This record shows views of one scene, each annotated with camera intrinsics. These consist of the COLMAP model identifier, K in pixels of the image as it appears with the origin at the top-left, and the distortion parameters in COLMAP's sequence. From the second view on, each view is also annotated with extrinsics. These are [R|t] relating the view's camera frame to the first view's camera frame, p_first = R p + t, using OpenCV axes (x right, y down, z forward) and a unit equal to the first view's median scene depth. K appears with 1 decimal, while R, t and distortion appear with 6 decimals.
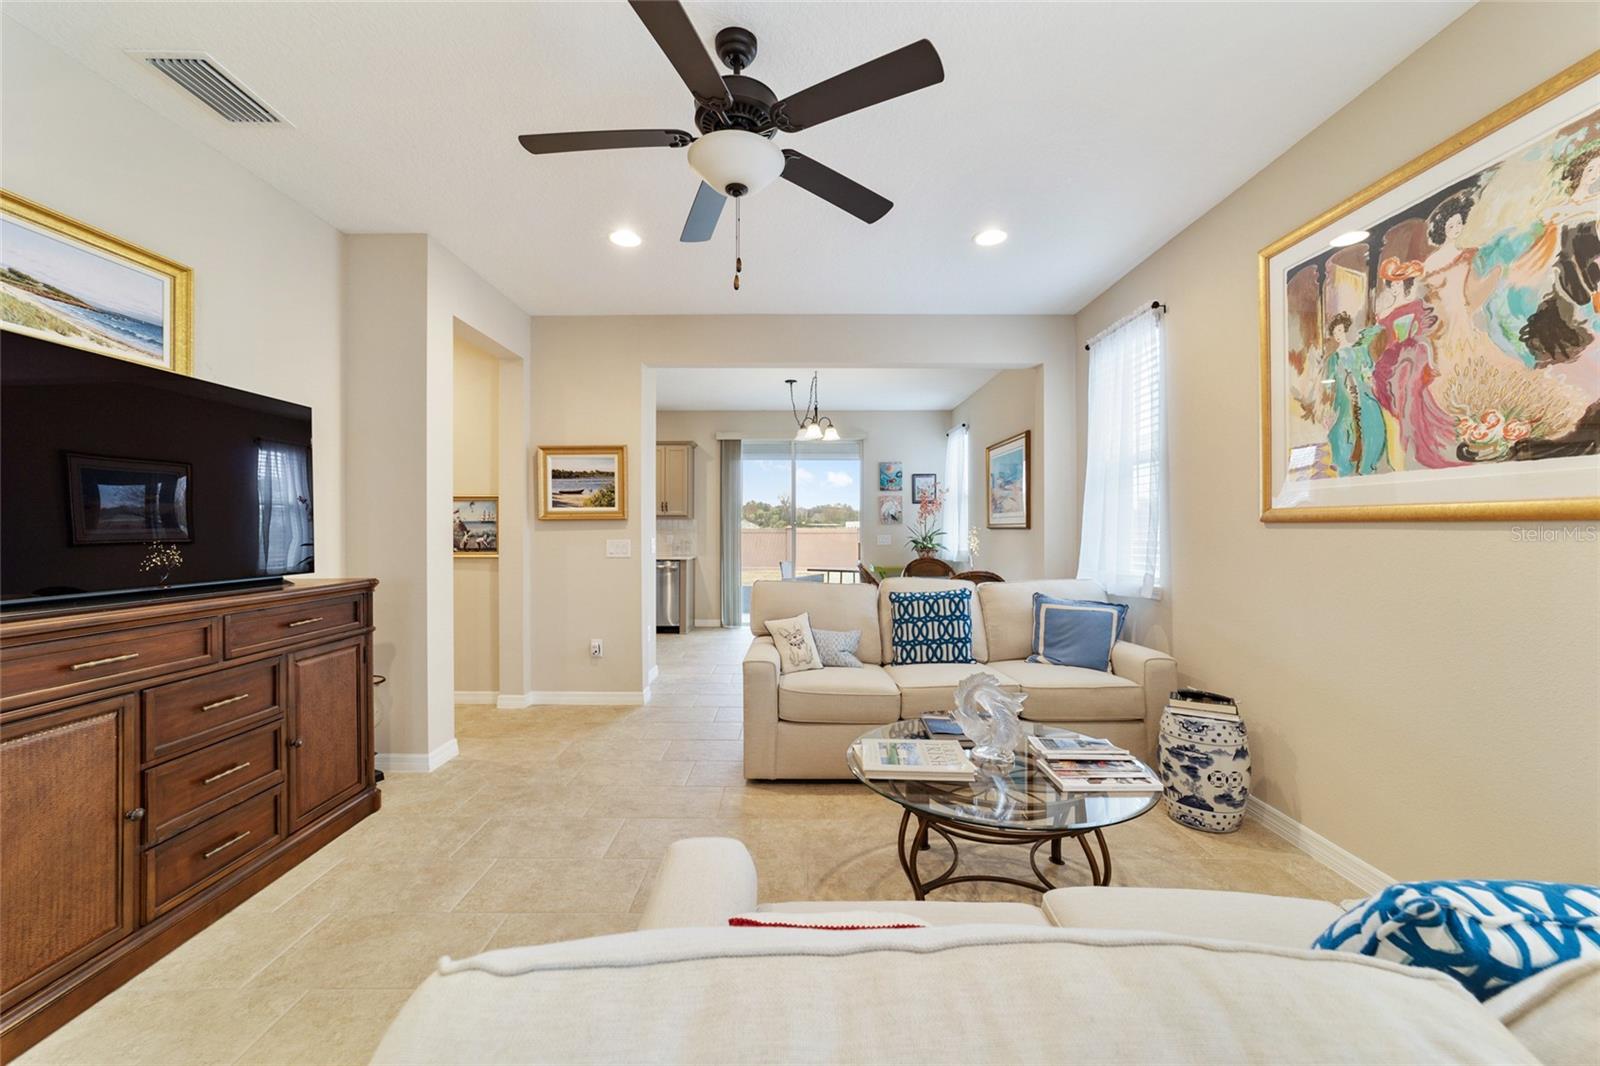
lens RADIAL K [[616.2, 0, 801.0], [0, 616.2, 531.0], [0, 0, 1]] dist [-0.015395, 0.007264]
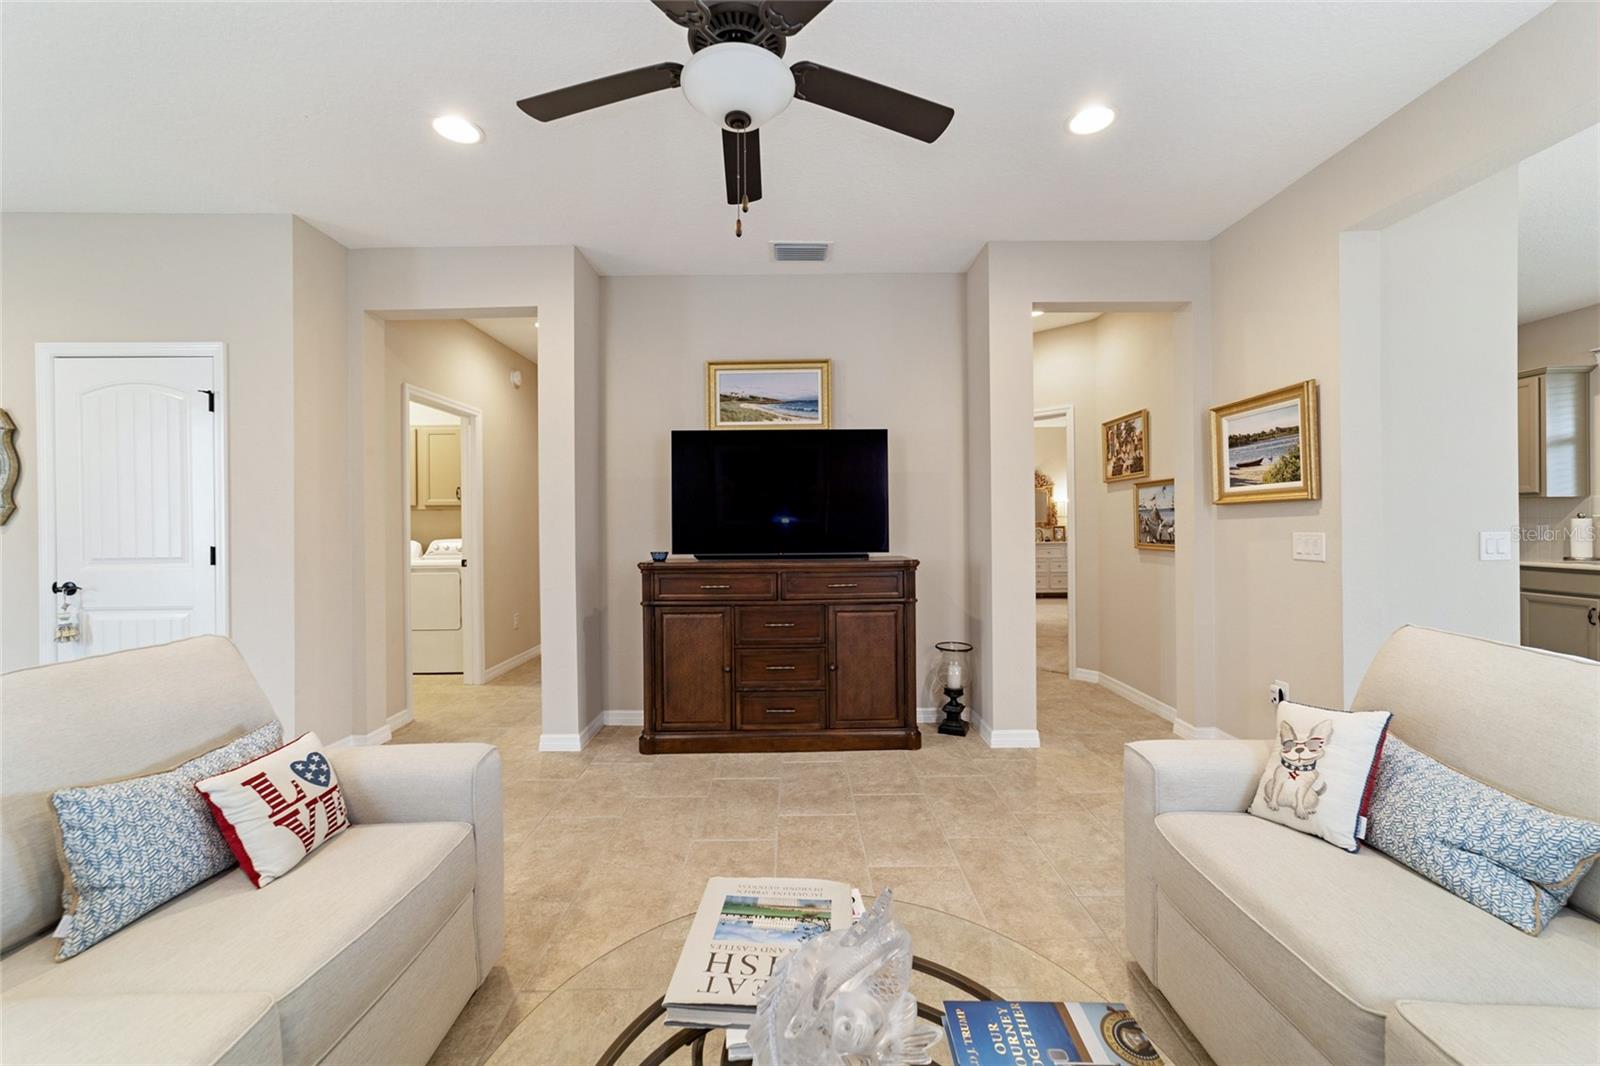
lens RADIAL K [[616.2, 0, 794.2], [0, 616.2, 525.2], [0, 0, 1]] dist [-0.015395, 0.007264]
pose [[-0.001692, 0.001838, -0.999997, 0.543261], [0.004898, 0.999986, 0.001829, 0.005354], [0.999987, -0.004895, -0.001701, 0.782106]]
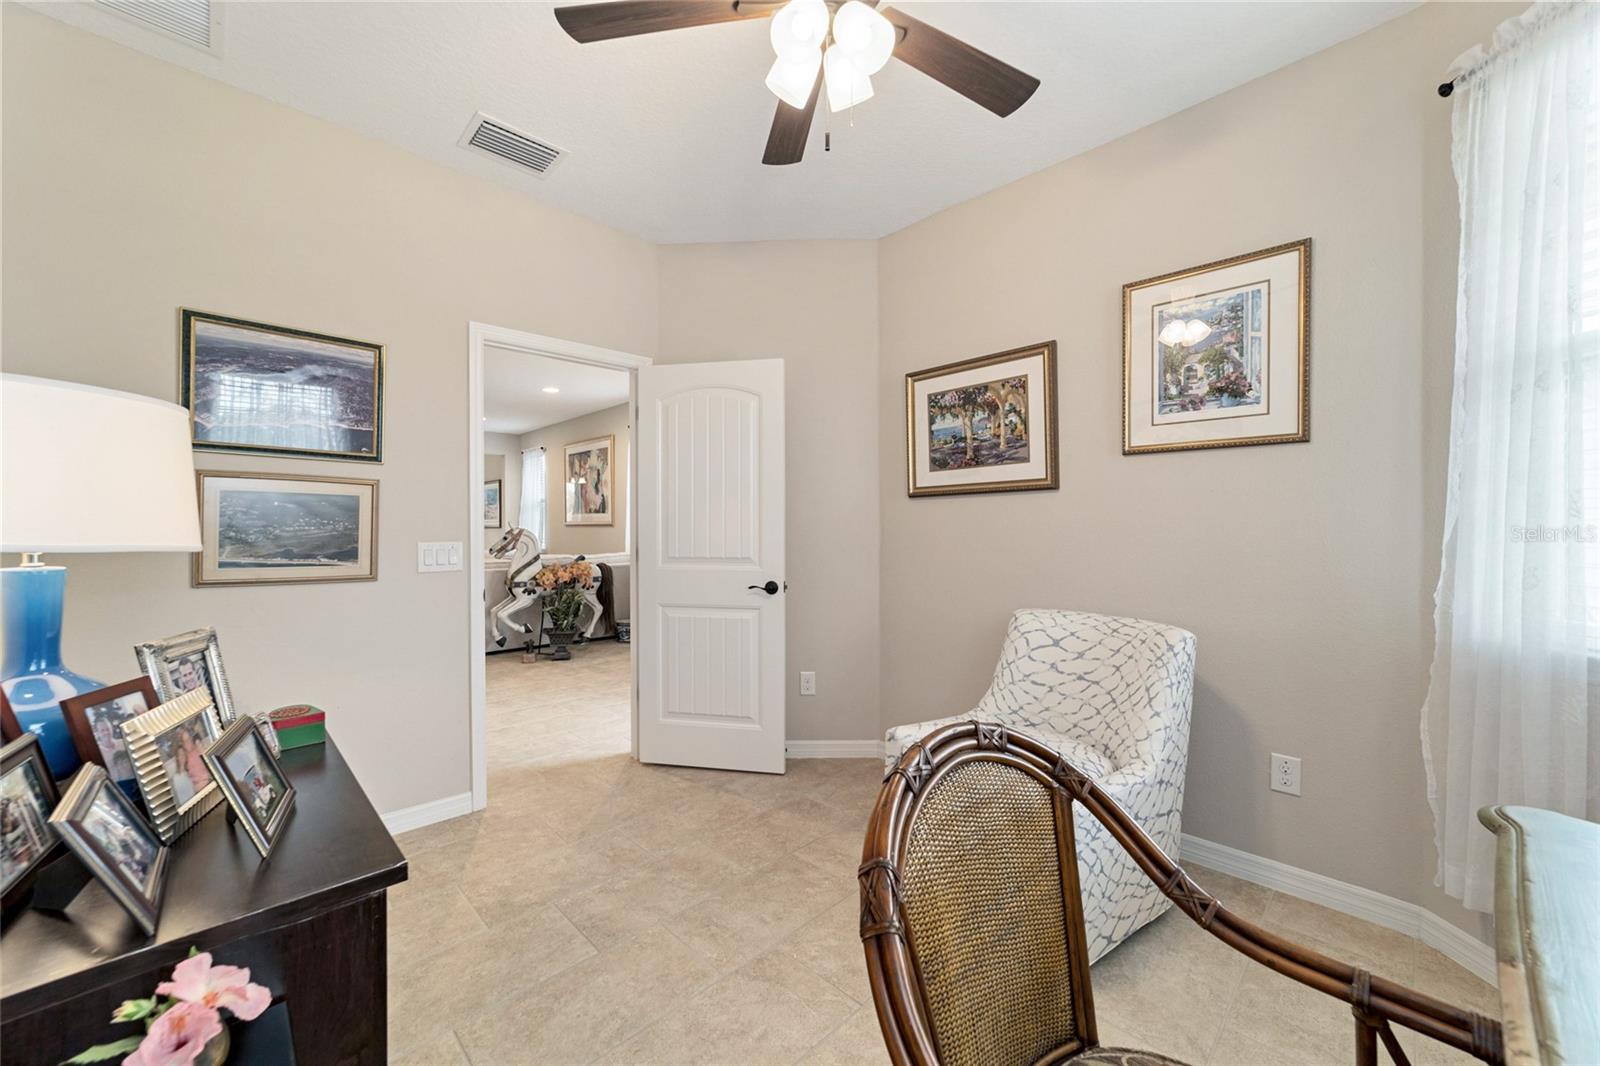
lens RADIAL K [[616.2, 0, 791.3], [0, 616.2, 534.0], [0, 0, 1]] dist [-0.015395, 0.007264]
pose [[0.722843, -0.003968, 0.691001, -0.657124], [0.001562, 0.999990, 0.004108, 0.016102], [-0.691010, -0.001890, 0.722842, -2.242397]]
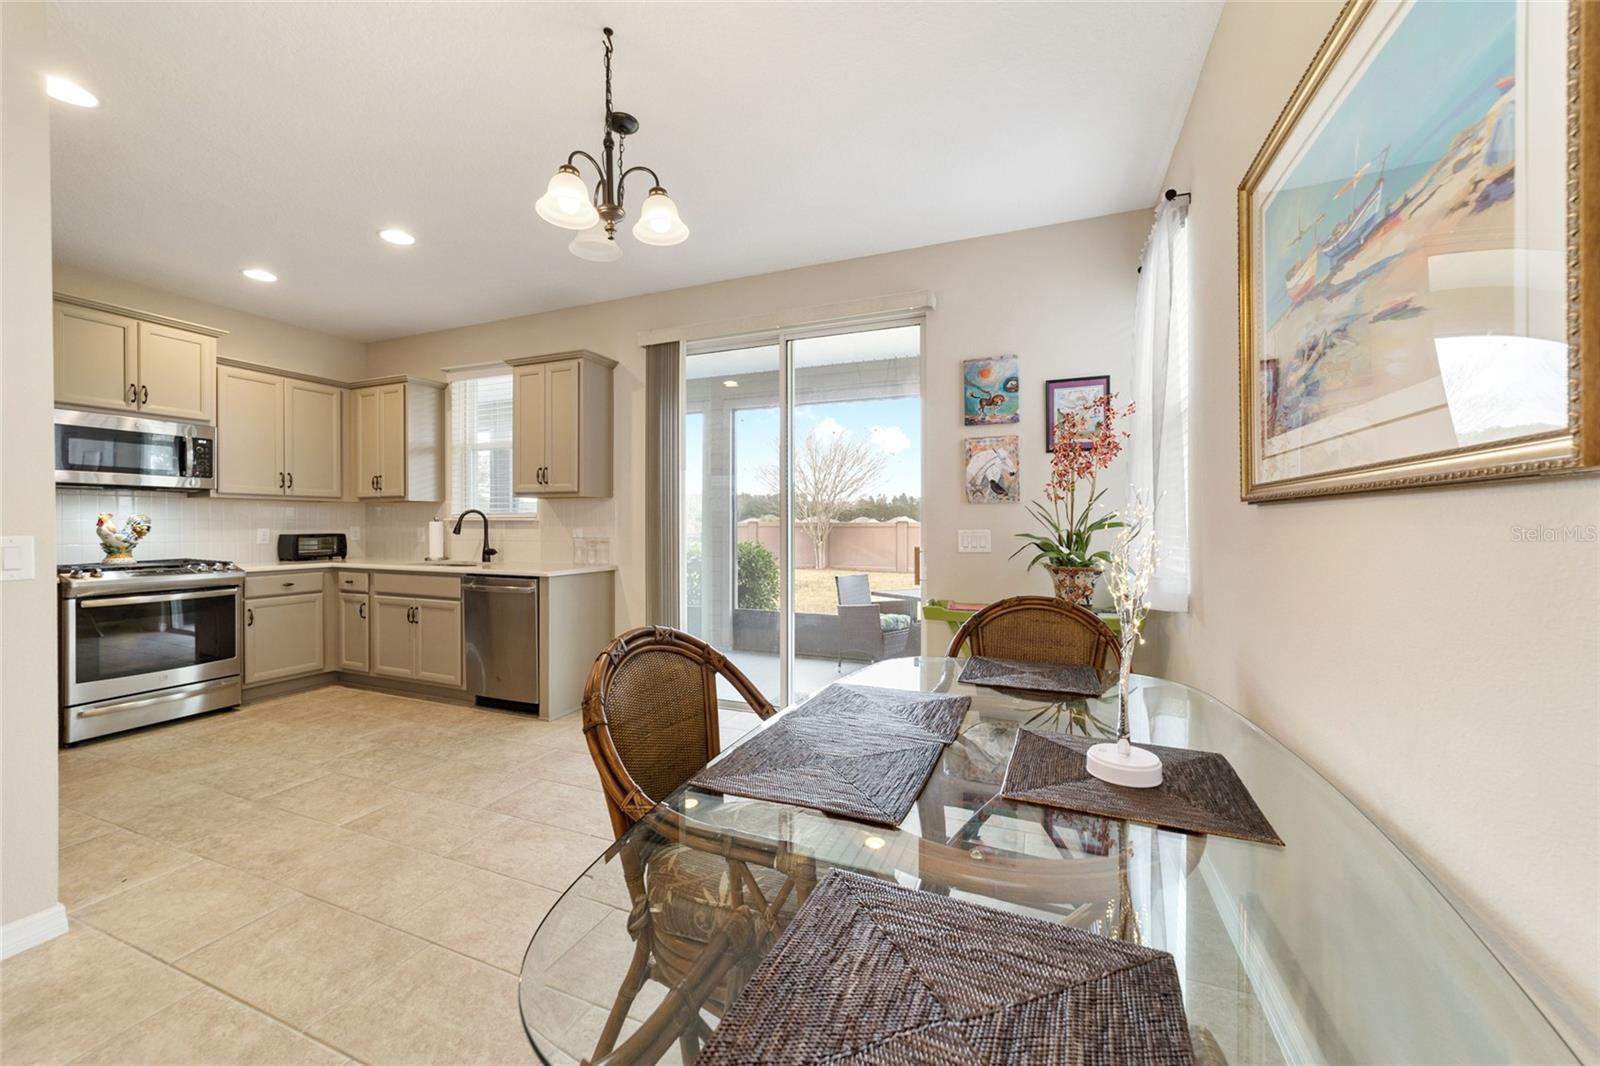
lens RADIAL K [[616.2, 0, 791.3], [0, 616.2, 527.0], [0, 0, 1]] dist [-0.015395, 0.007264]
pose [[0.922136, 0.000861, -0.386866, 0.546761], [-0.000396, 0.999999, 0.001281, 0.014249], [0.386867, -0.001028, 0.922135, 1.659157]]
